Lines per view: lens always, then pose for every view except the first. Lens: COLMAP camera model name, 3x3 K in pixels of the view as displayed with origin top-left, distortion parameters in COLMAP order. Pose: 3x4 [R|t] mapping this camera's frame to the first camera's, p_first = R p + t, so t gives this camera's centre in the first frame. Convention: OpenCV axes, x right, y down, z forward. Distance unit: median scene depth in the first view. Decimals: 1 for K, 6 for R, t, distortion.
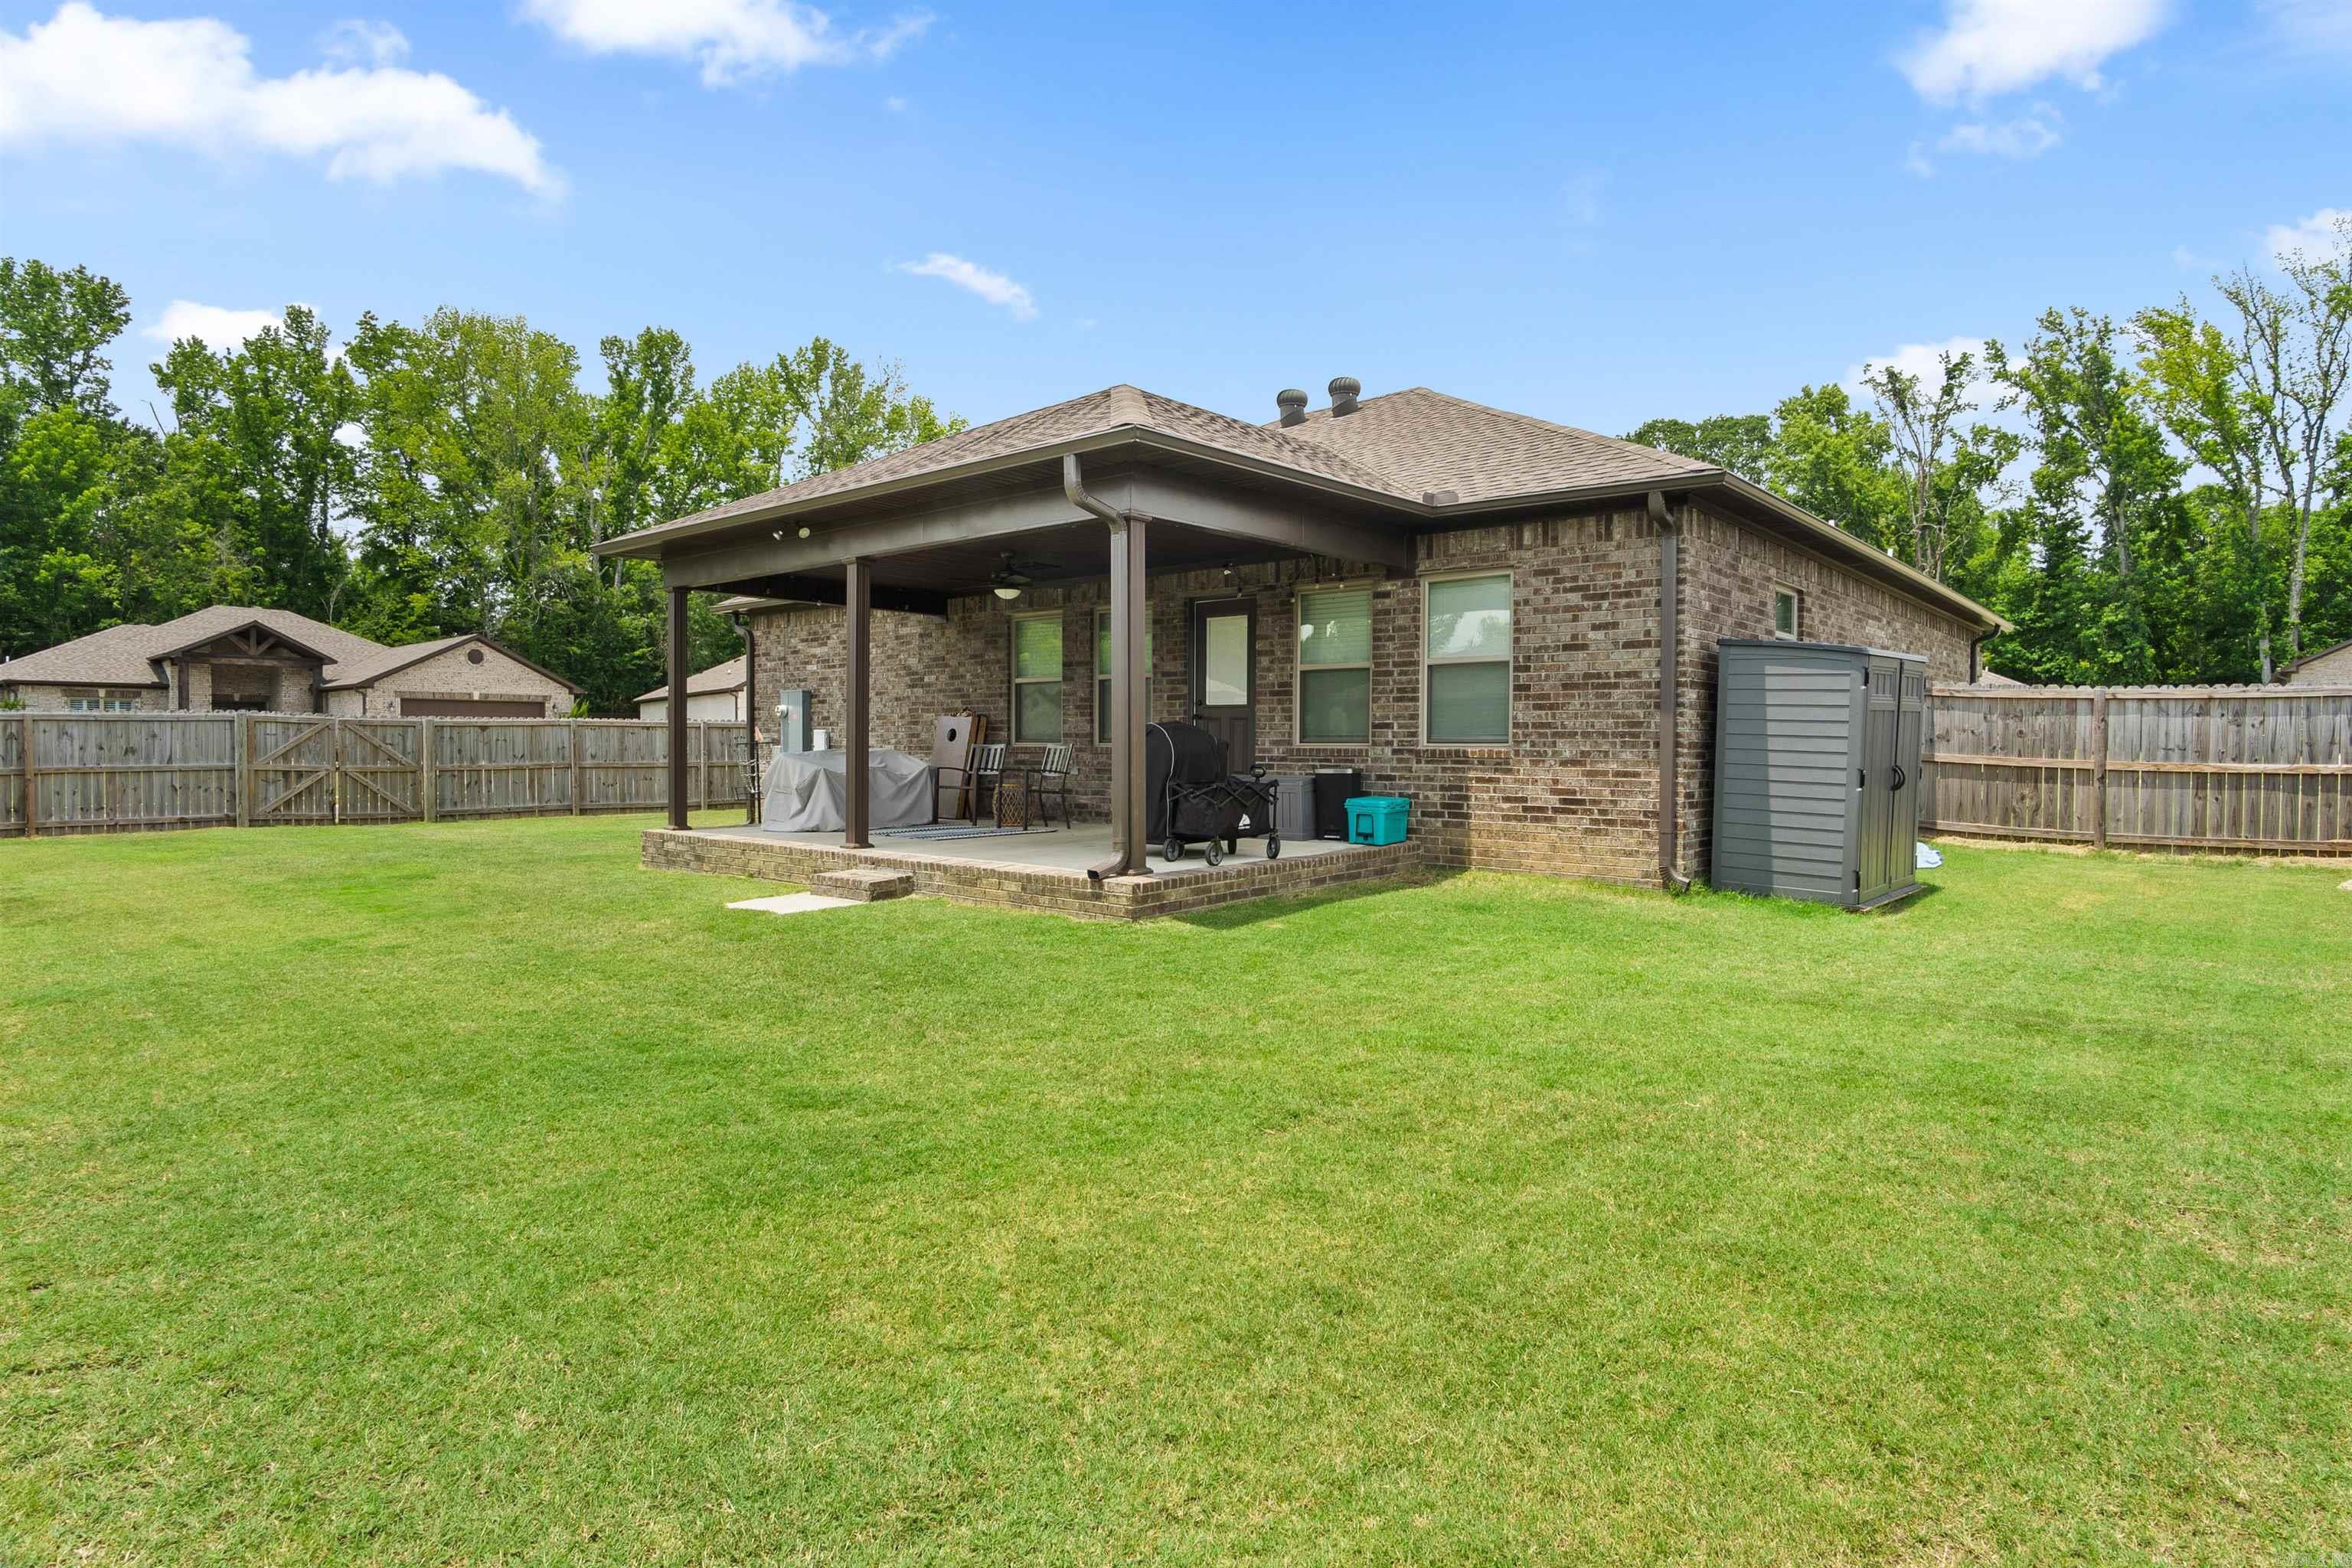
lens RADIAL K [[1259.7, 0, 1173.7], [0, 1259.7, 779.6], [0, 0, 1]] dist [-0.037454, 0.010634]
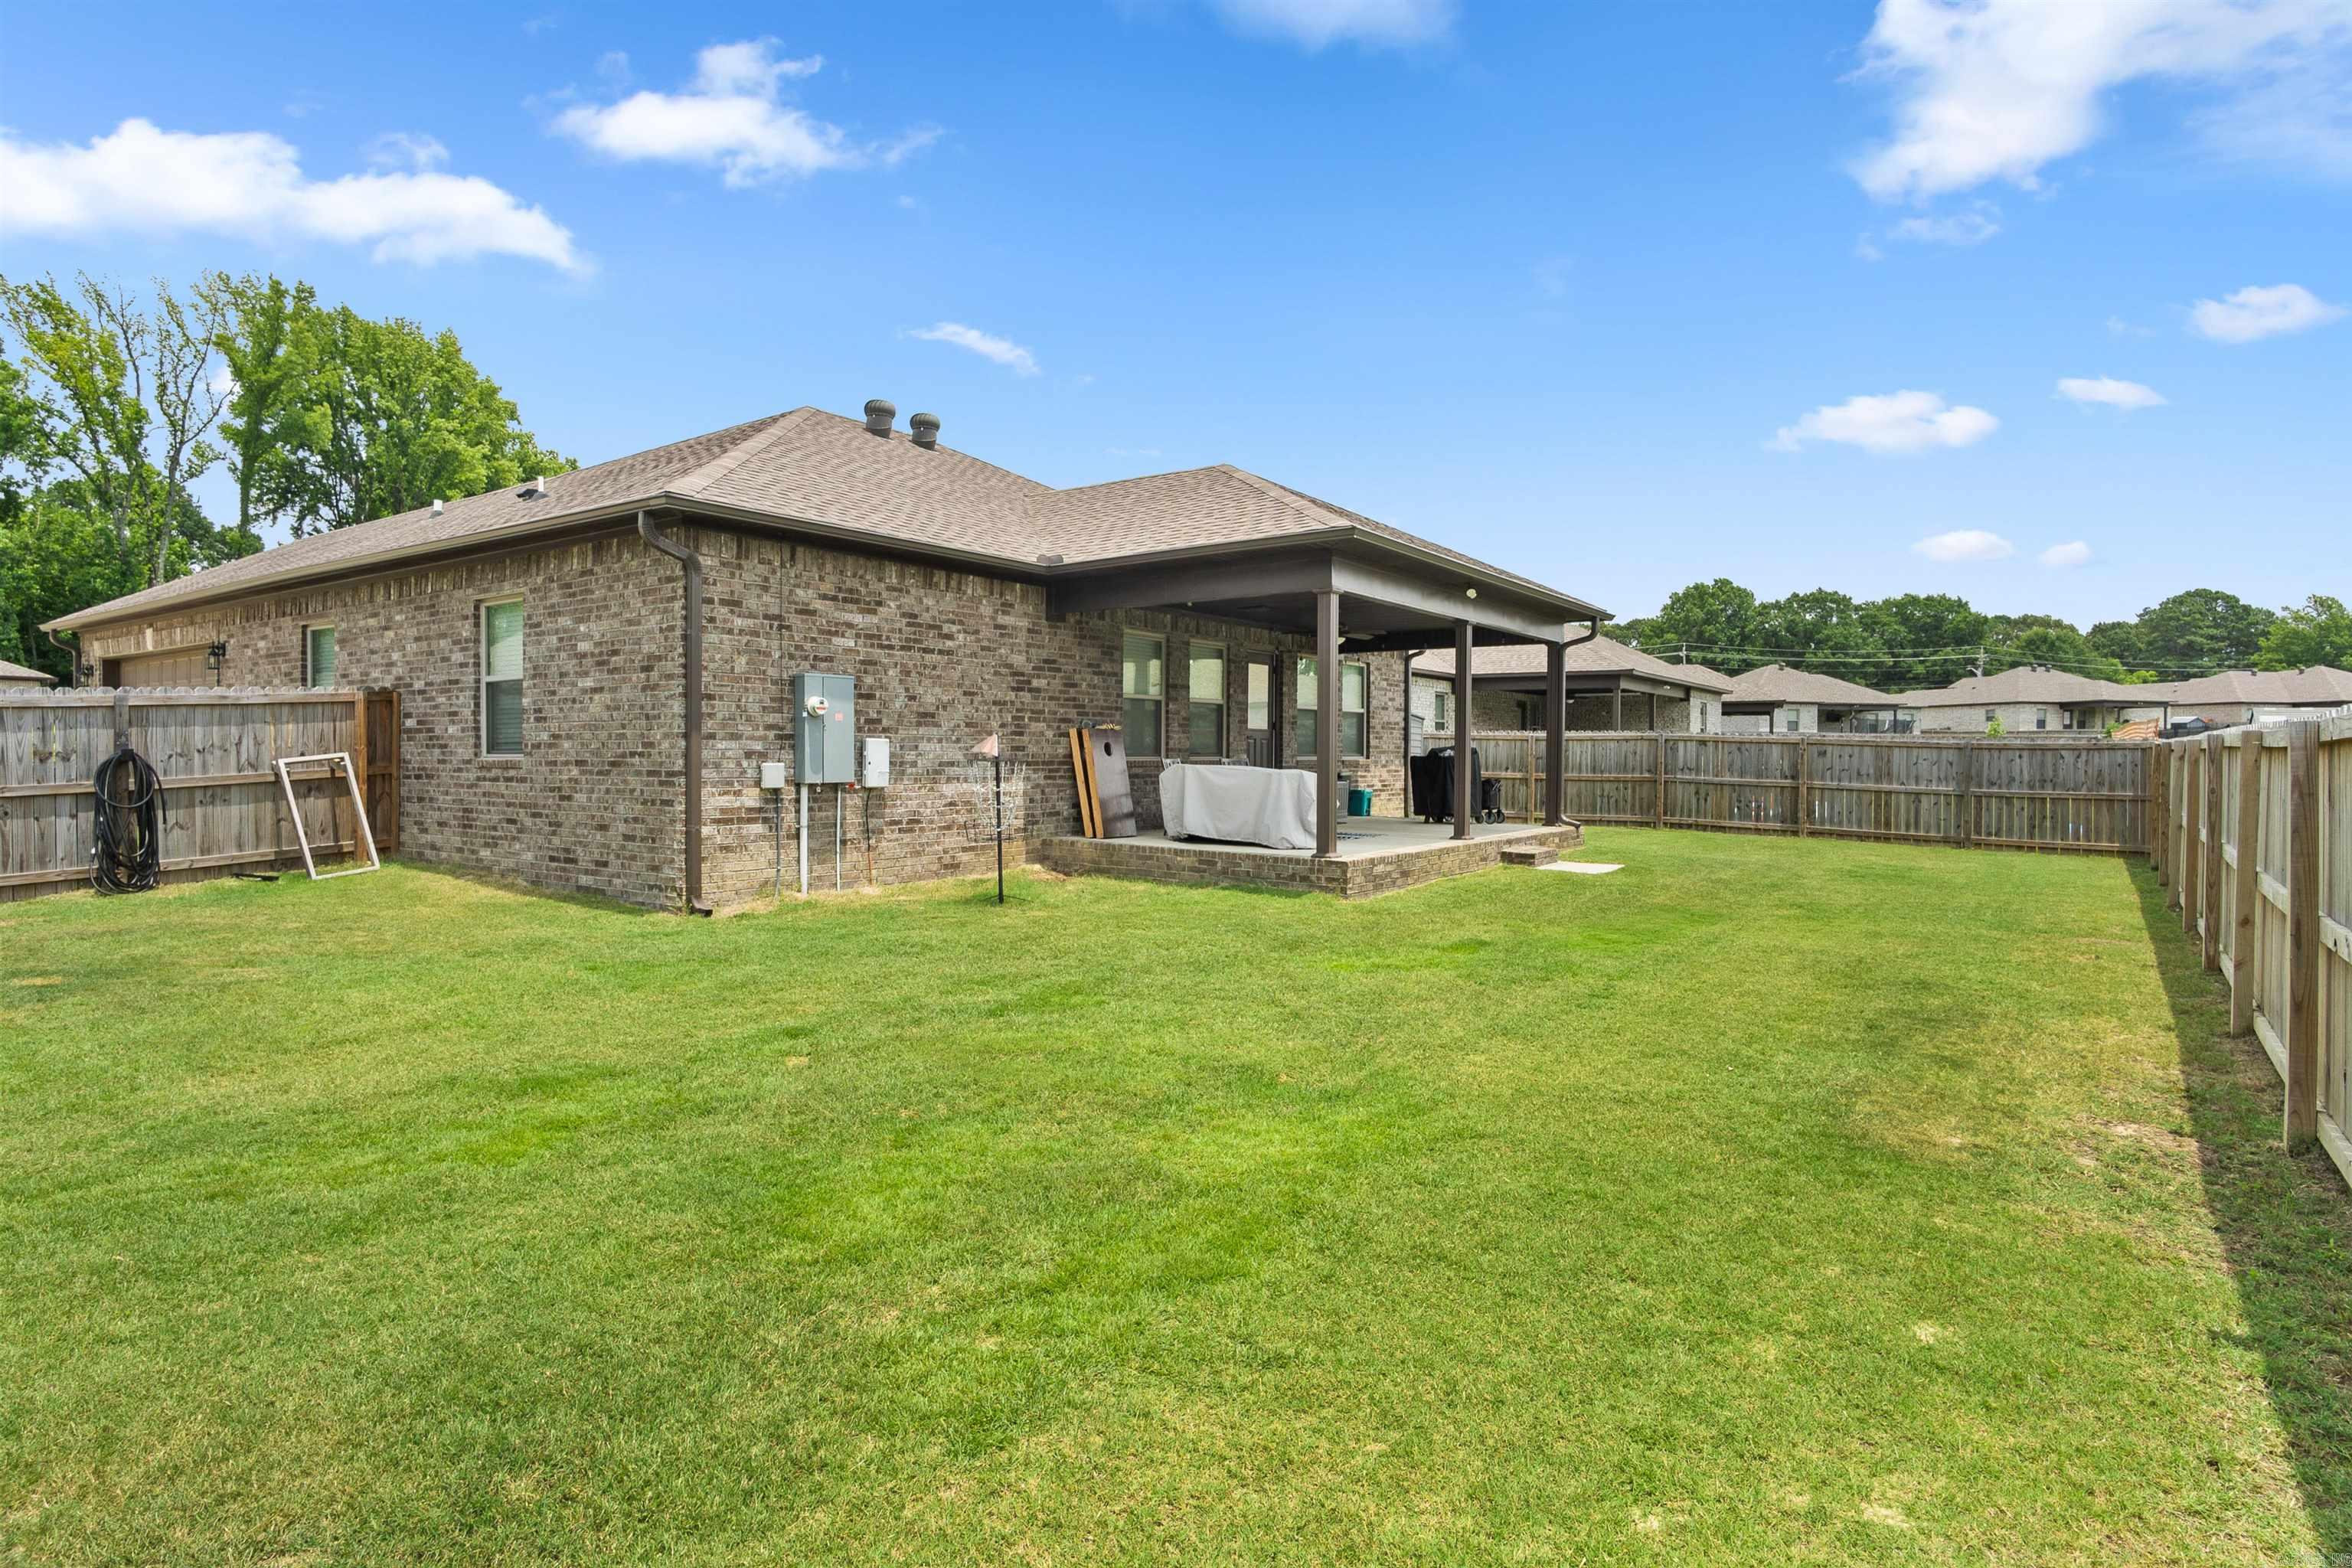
lens RADIAL K [[1259.7, 0, 1188.7], [0, 1259.7, 781.5], [0, 0, 1]] dist [-0.037454, 0.010634]
pose [[-0.112430, -0.027195, 0.993287, -1.488650], [0.021677, 0.999320, 0.029814, -0.050702], [-0.993423, 0.024884, -0.111764, 1.395658]]
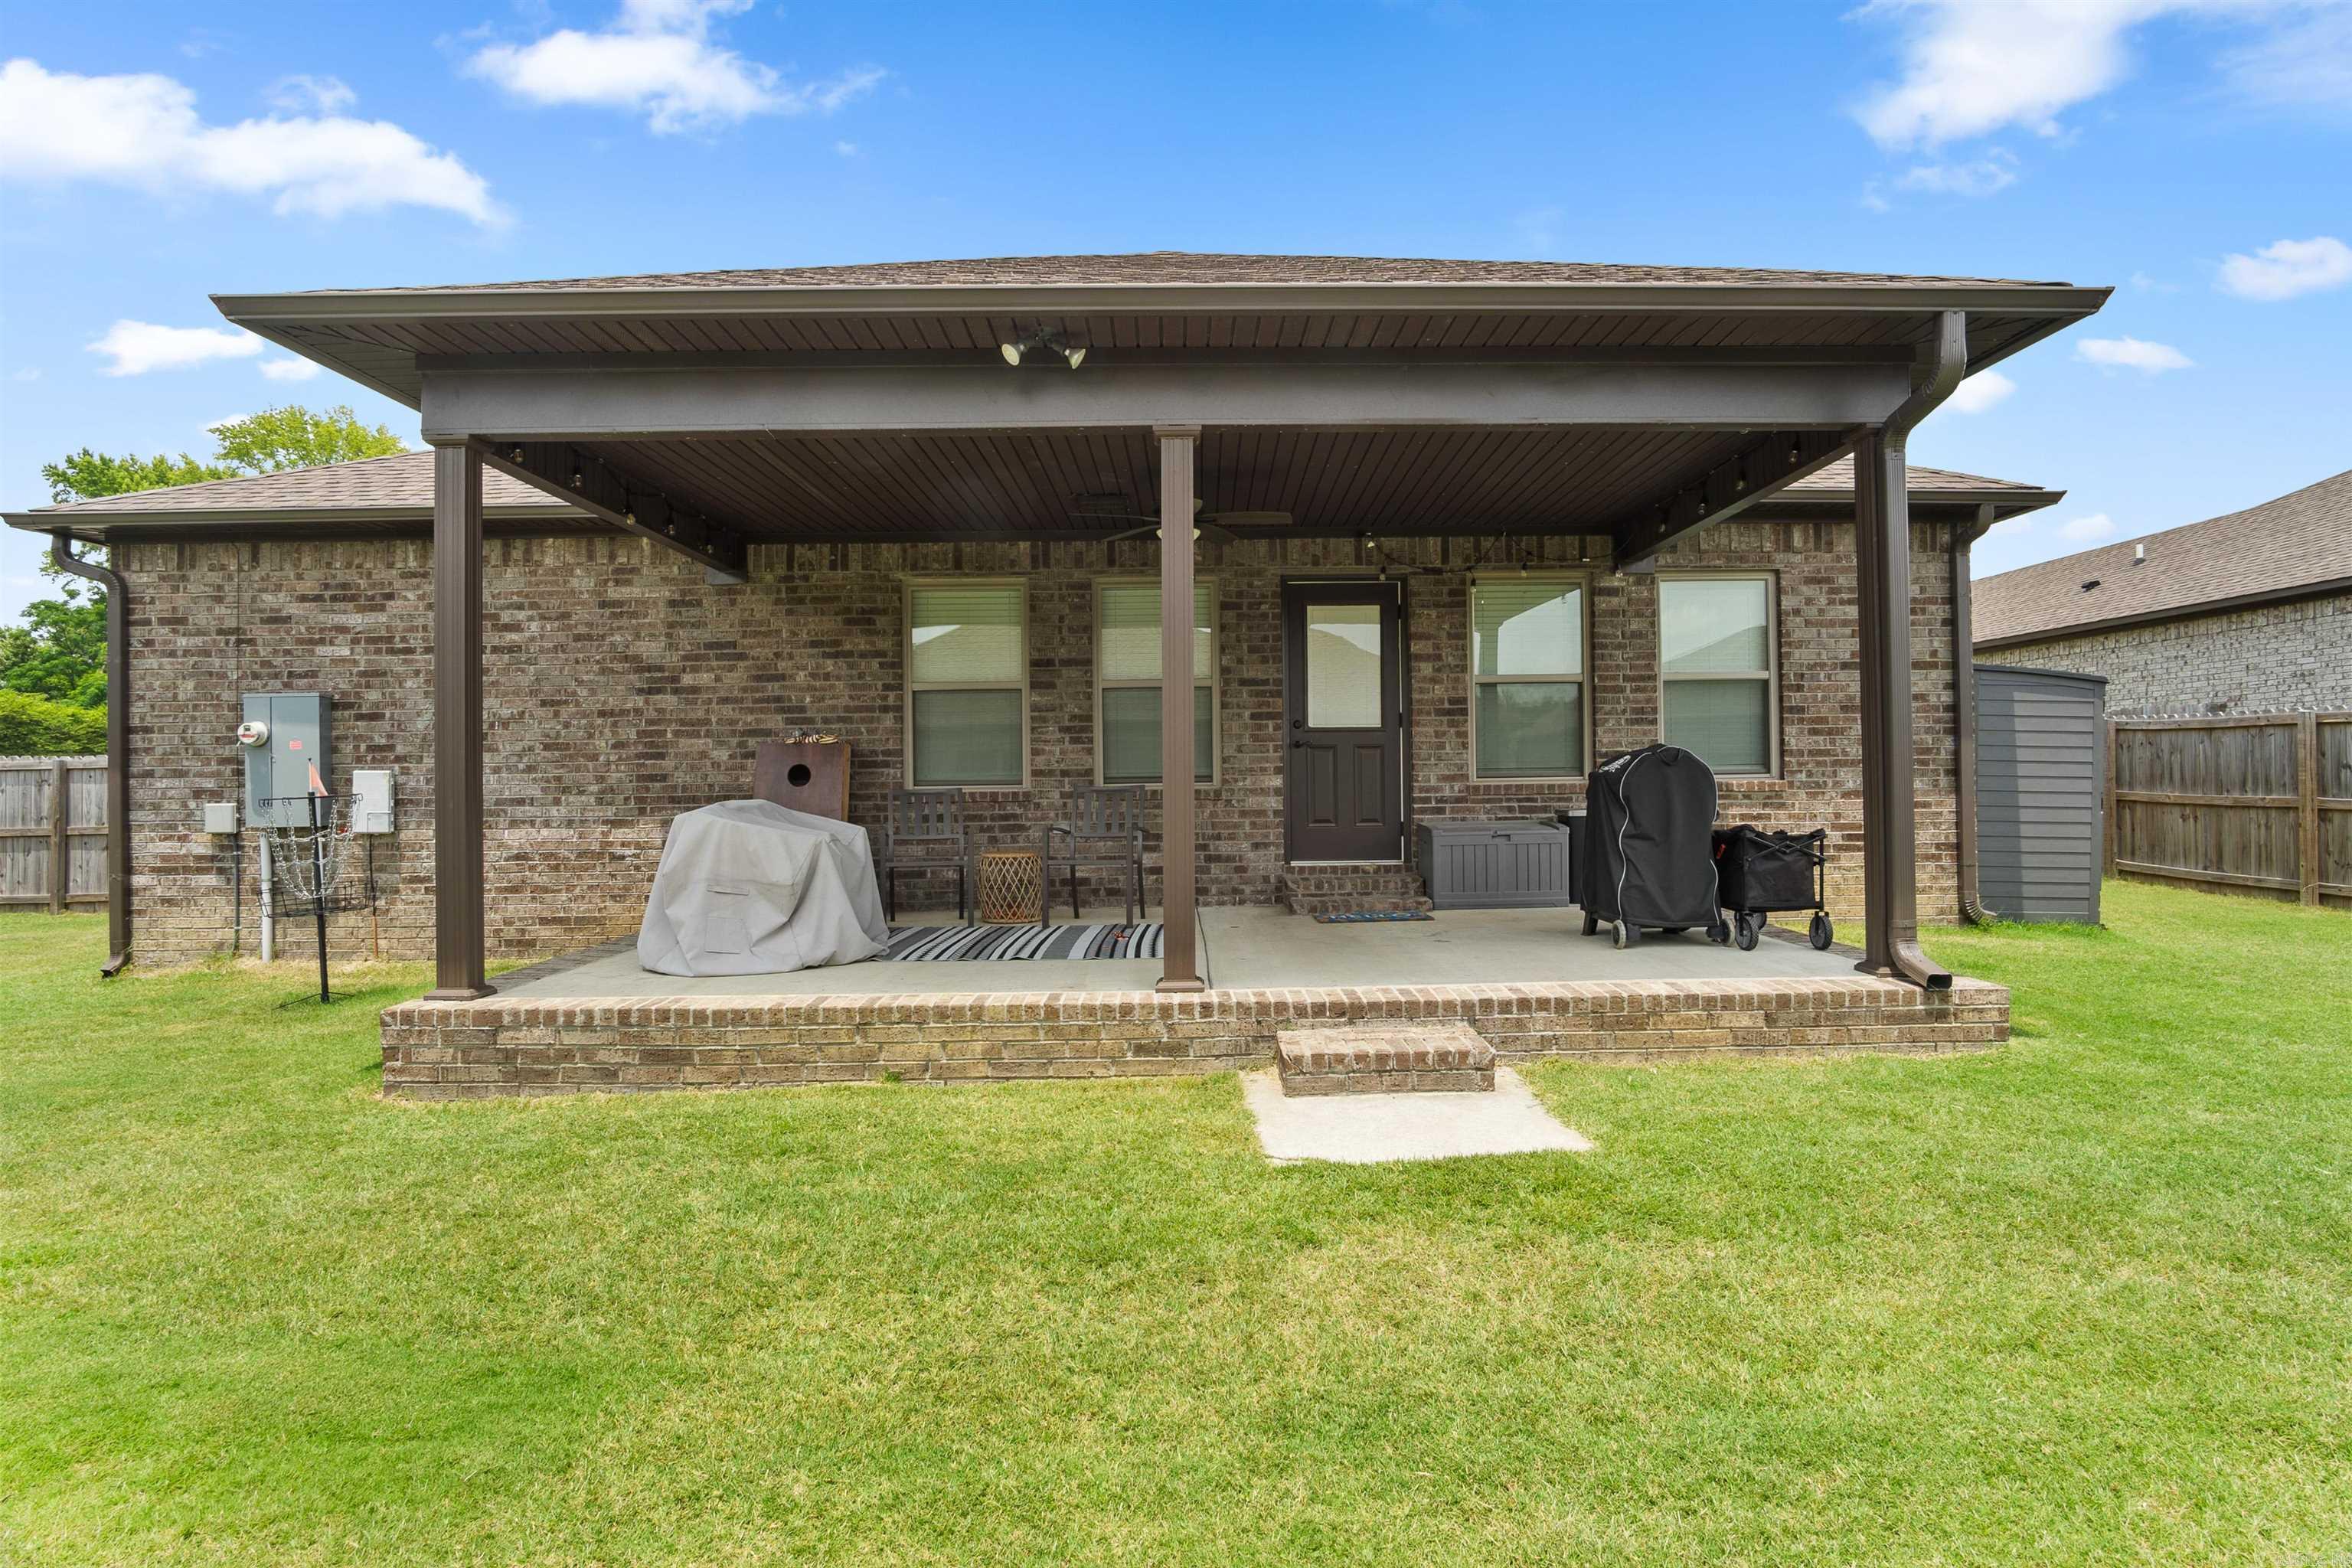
lens RADIAL K [[1259.7, 0, 1176.9], [0, 1259.7, 778.6], [0, 0, 1]] dist [-0.037454, 0.010634]
pose [[0.742098, -0.011018, 0.670201, -0.582173], [0.035398, 0.999114, -0.022771, -0.019299], [-0.669356, 0.040622, 0.741830, 0.601819]]
